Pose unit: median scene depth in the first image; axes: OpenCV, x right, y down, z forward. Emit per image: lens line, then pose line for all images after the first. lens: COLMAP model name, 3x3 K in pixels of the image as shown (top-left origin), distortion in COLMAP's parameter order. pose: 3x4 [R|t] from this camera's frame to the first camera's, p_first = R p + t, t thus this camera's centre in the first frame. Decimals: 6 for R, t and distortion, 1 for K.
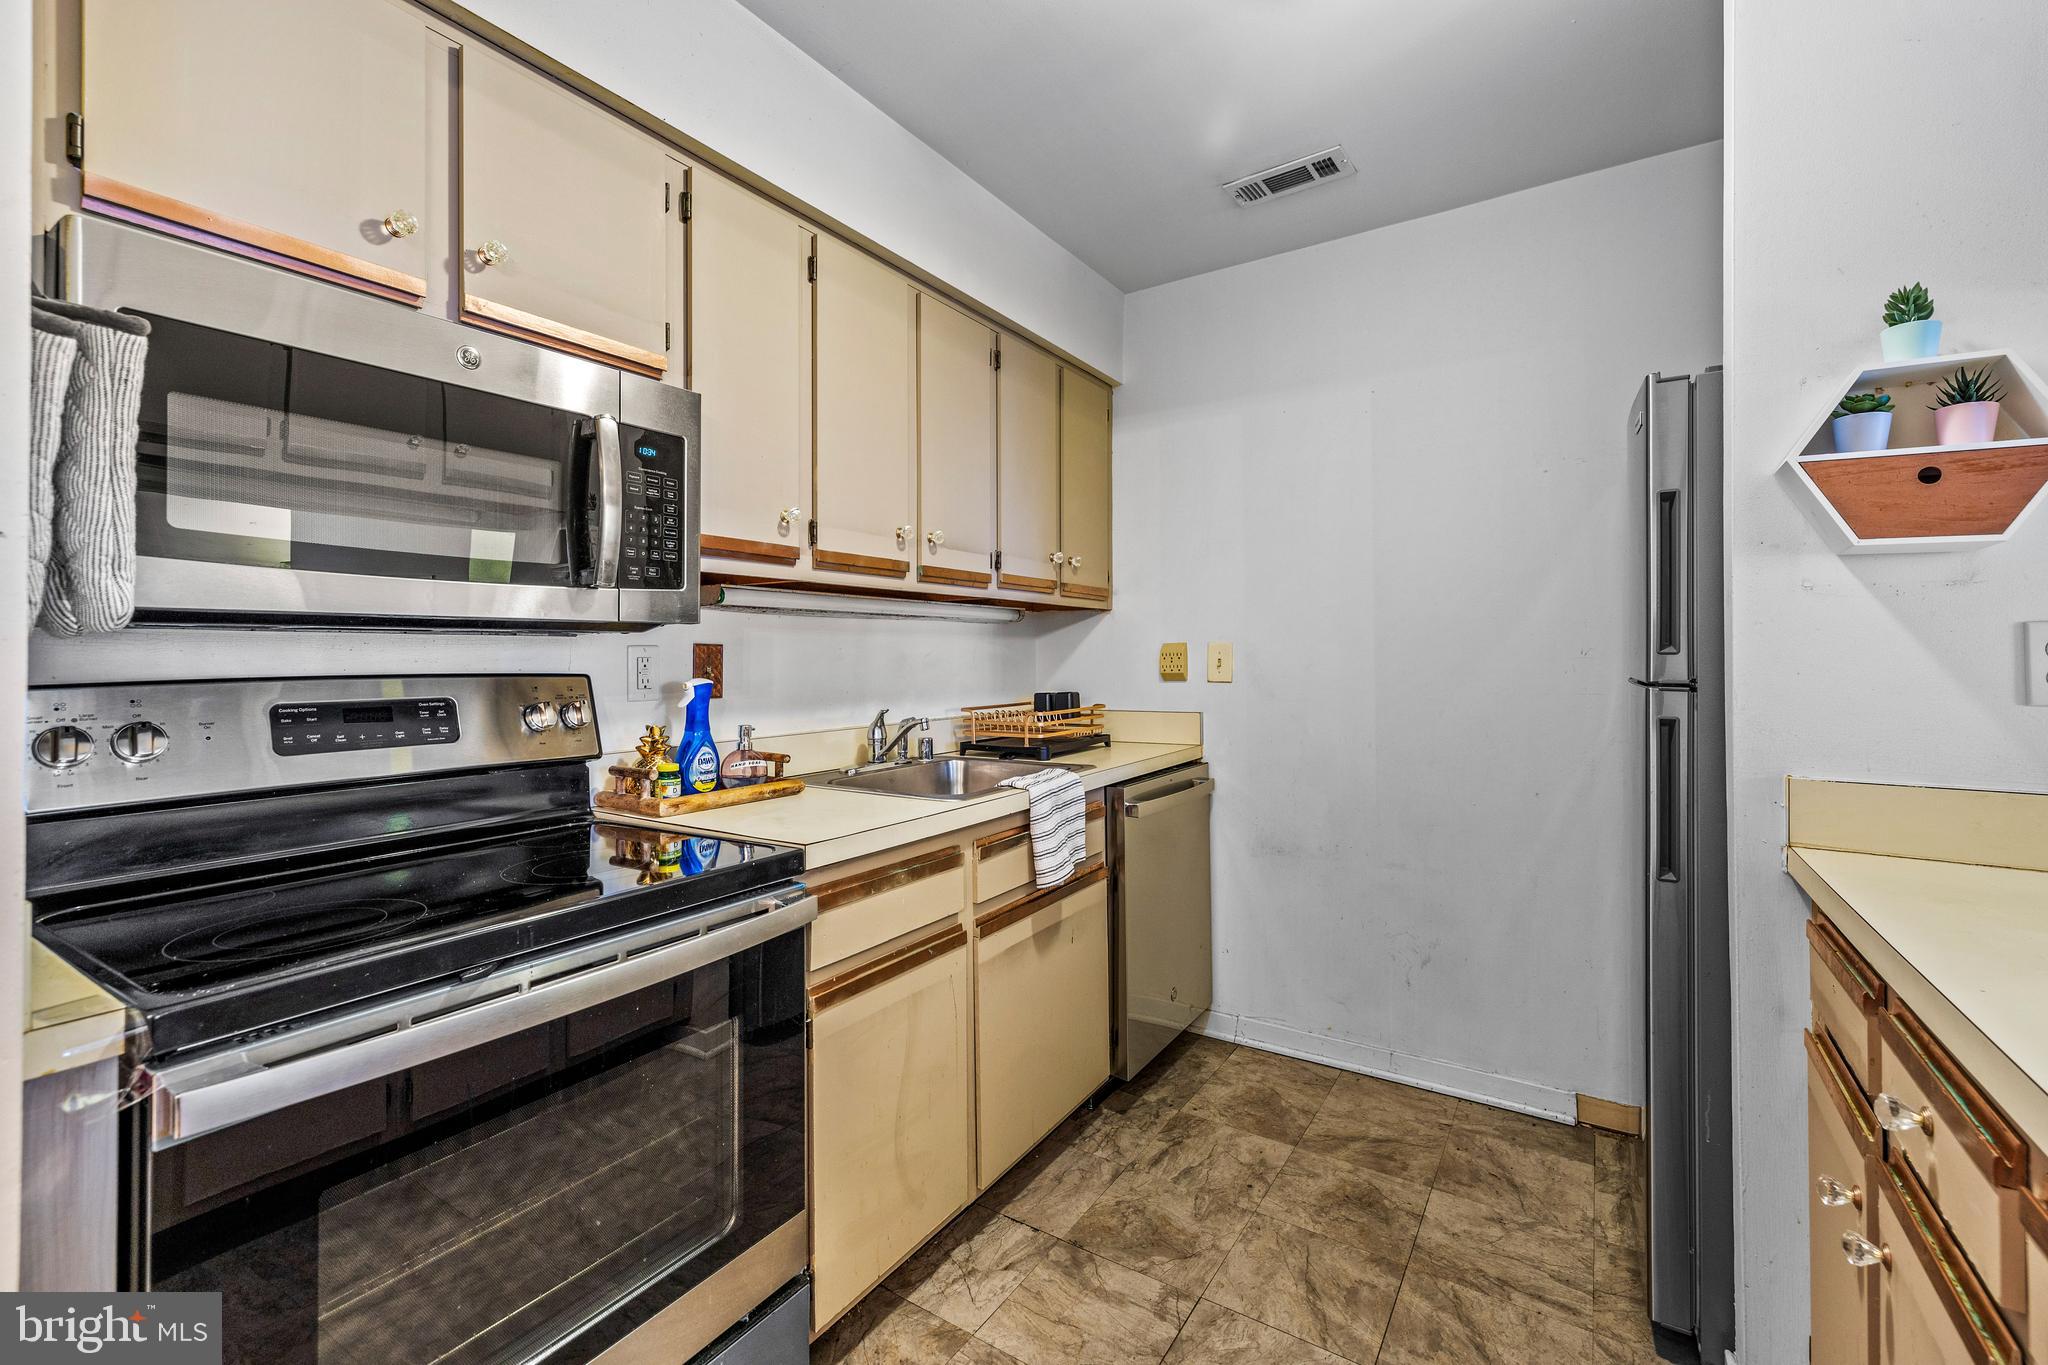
lens RADIAL K [[879.0, 0, 1025.5], [0, 879.0, 654.2], [0, 0, 1]] dist [-0.001041, 0.000127]
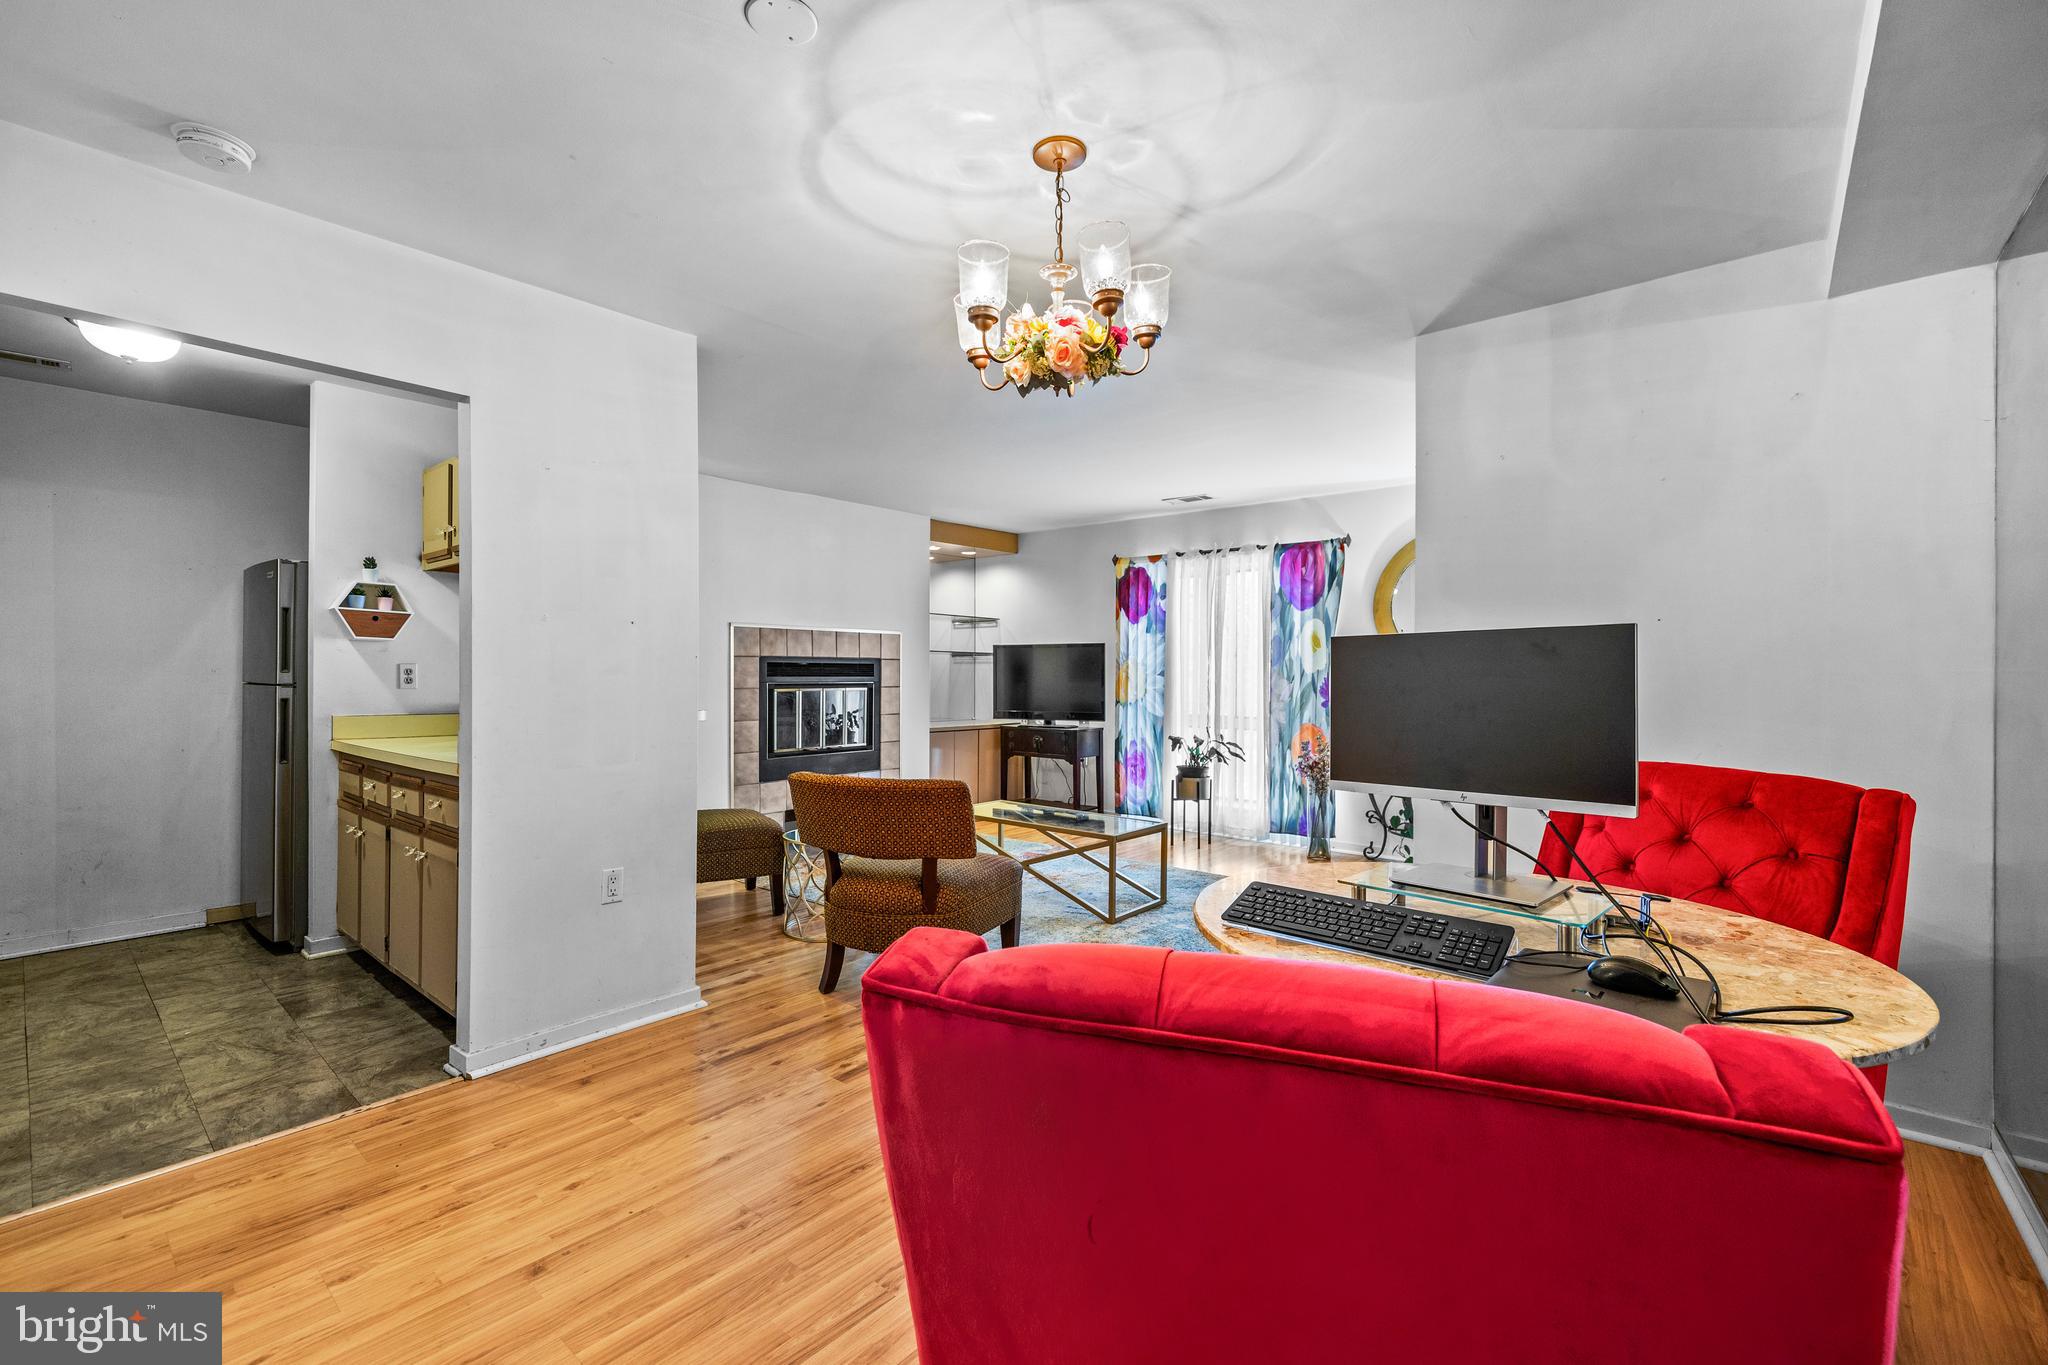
lens RADIAL K [[879.0, 0, 1010.4], [0, 879.0, 675.3], [0, 0, 1]] dist [-0.001041, 0.000127]
pose [[0.139048, 0.000251, 0.990286, -1.185456], [-0.010478, 0.999944, 0.001217, -0.013238], [-0.990230, -0.010546, 0.139043, -1.133523]]
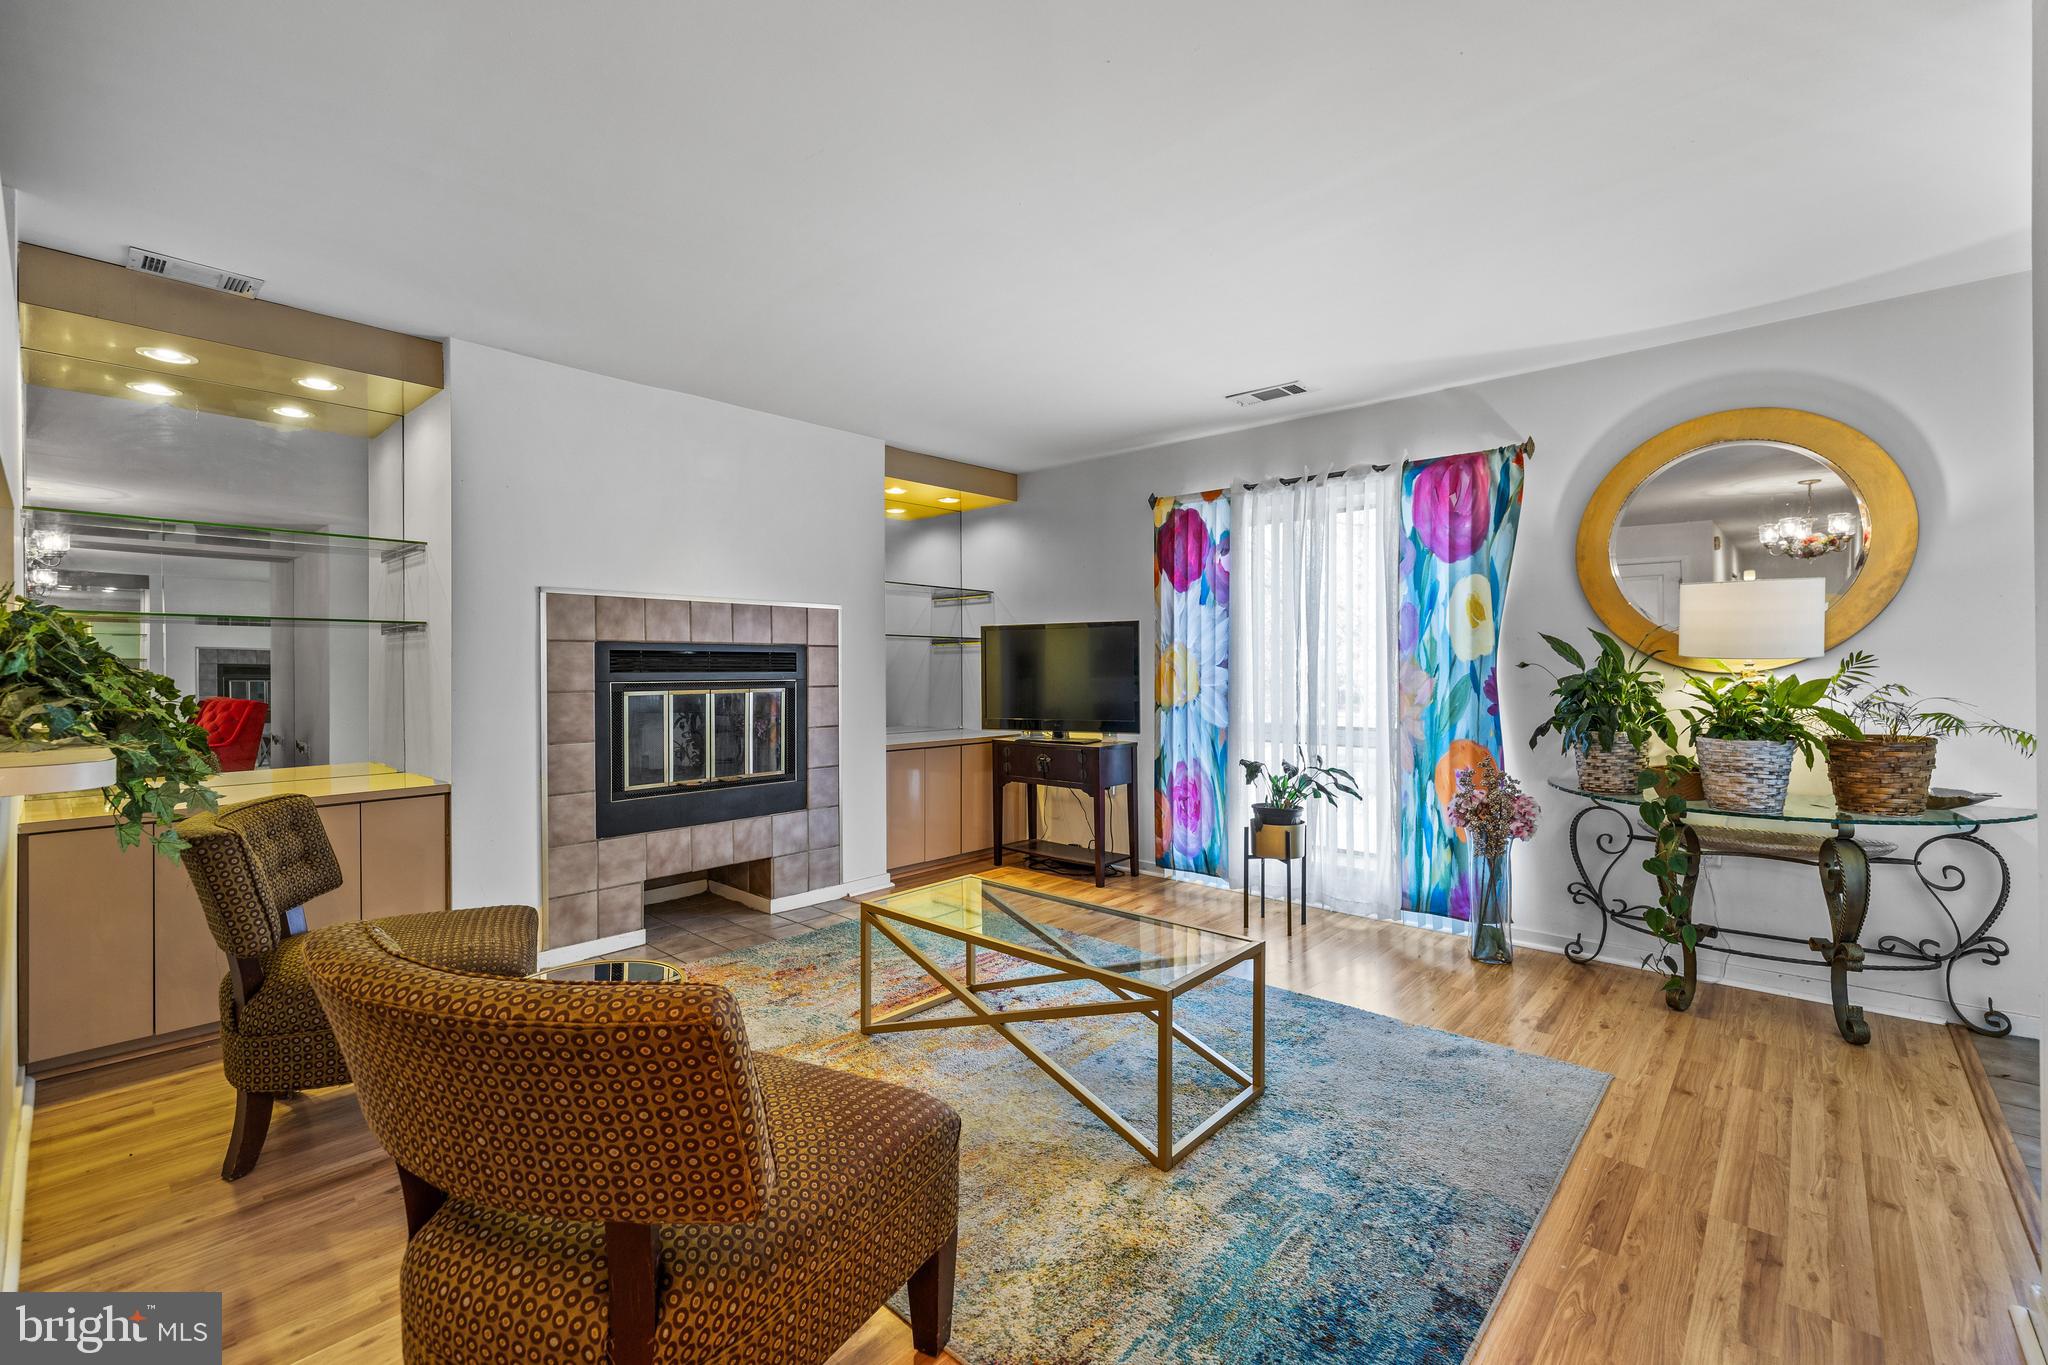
lens RADIAL K [[879.0, 0, 1016.6], [0, 879.0, 665.1], [0, 0, 1]] dist [-0.001041, 0.000127]
pose [[0.164218, 0.004198, 0.986415, -0.021616], [-0.002956, 0.999989, -0.003764, -0.008281], [-0.986420, -0.002297, 0.164228, -1.079197]]
